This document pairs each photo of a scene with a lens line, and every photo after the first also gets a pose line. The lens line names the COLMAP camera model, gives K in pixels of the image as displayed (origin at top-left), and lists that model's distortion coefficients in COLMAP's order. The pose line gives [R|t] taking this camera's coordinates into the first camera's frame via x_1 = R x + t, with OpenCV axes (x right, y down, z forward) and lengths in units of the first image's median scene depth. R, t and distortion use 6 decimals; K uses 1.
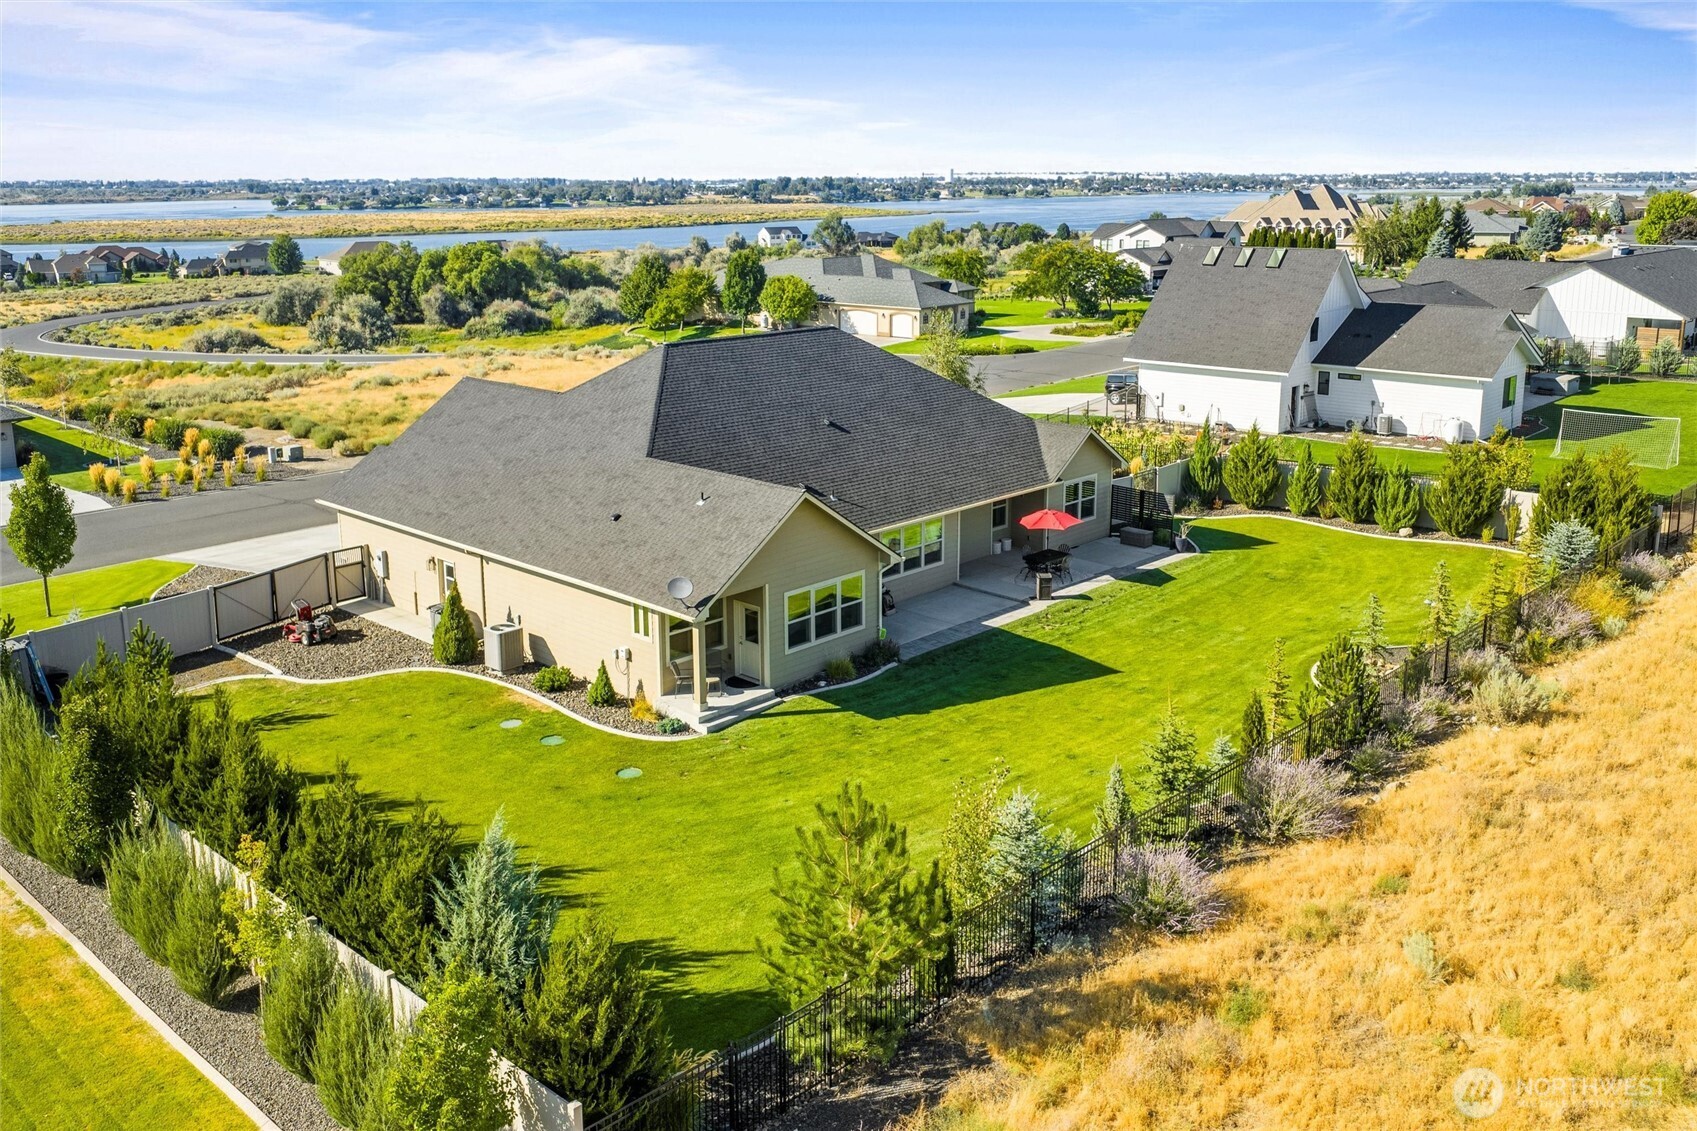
lens RADIAL K [[1456.6, 0, 850.2], [0, 1456.6, 463.0], [0, 0, 1]] dist [0.015213, -0.031639]
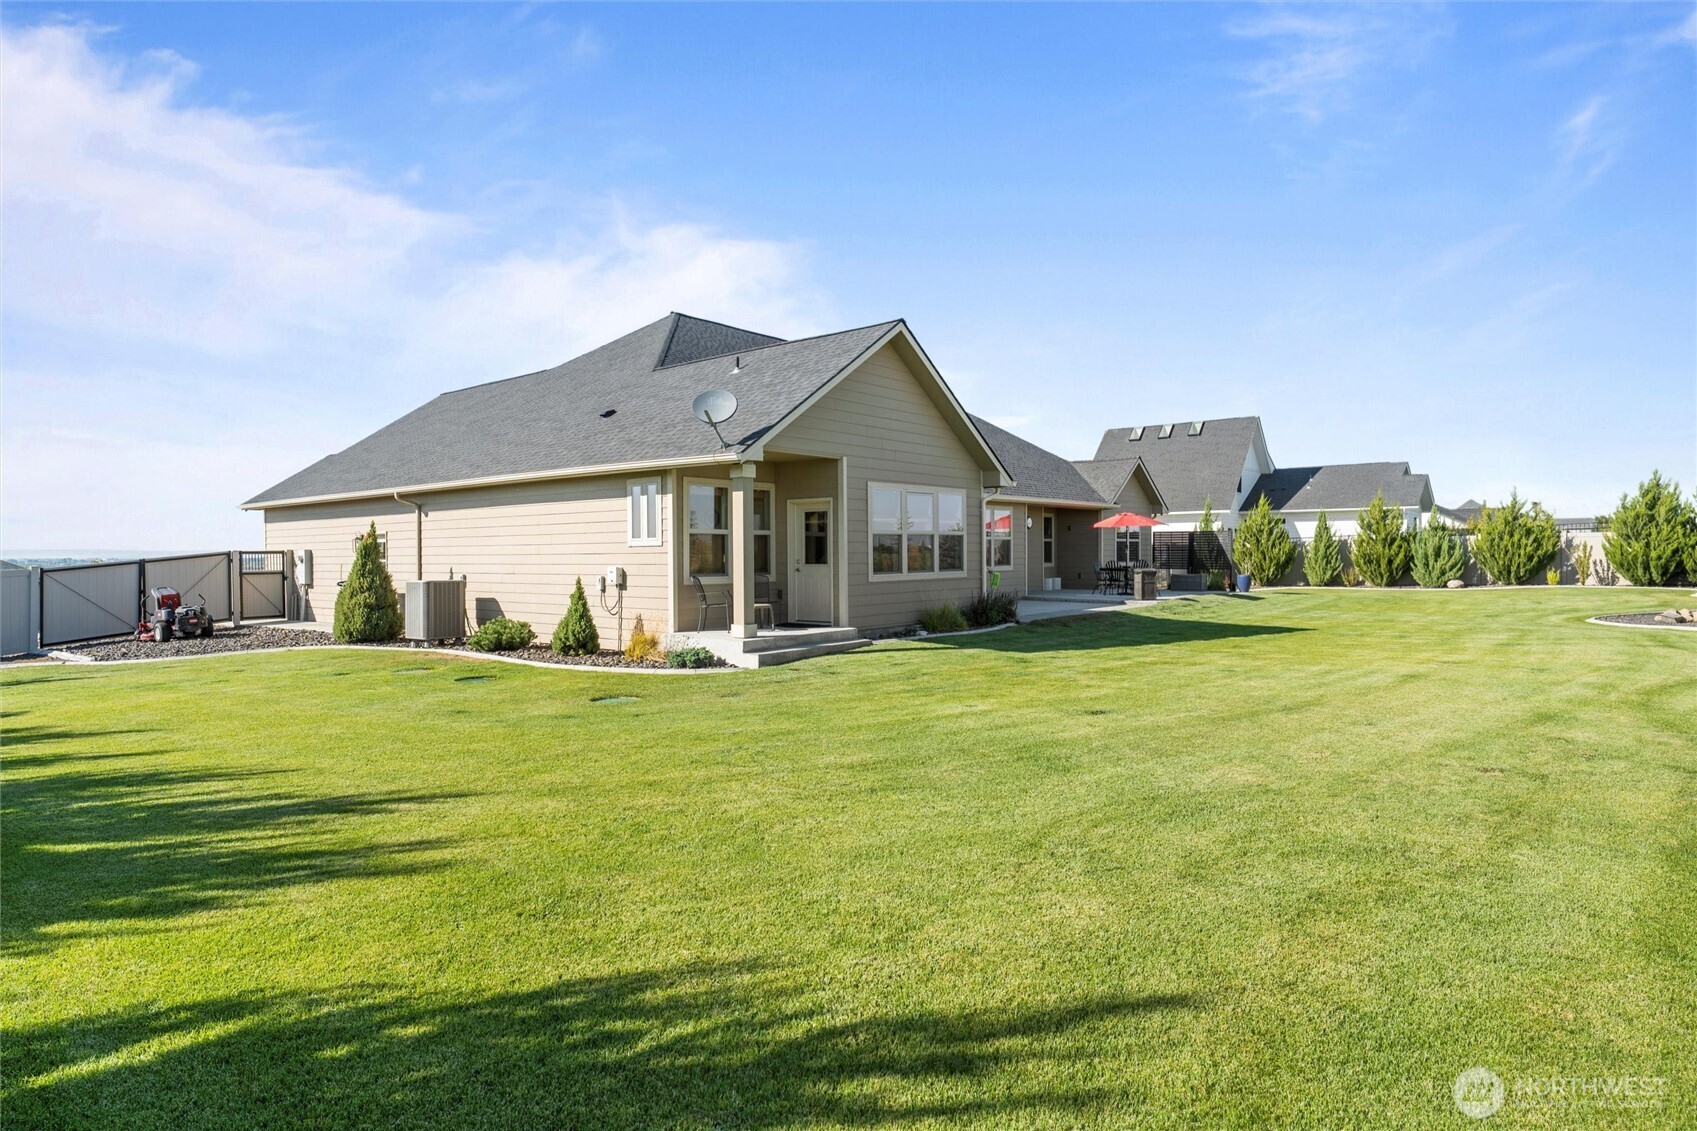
lens RADIAL K [[943.5, 0, 835.4], [0, 943.5, 568.0], [0, 0, 1]] dist [0.000312, 0.001506]
pose [[0.997949, -0.004176, 0.063877, -0.043104], [0.015745, 0.983226, -0.181709, 0.100723], [-0.062047, 0.182342, 0.981275, 0.297540]]
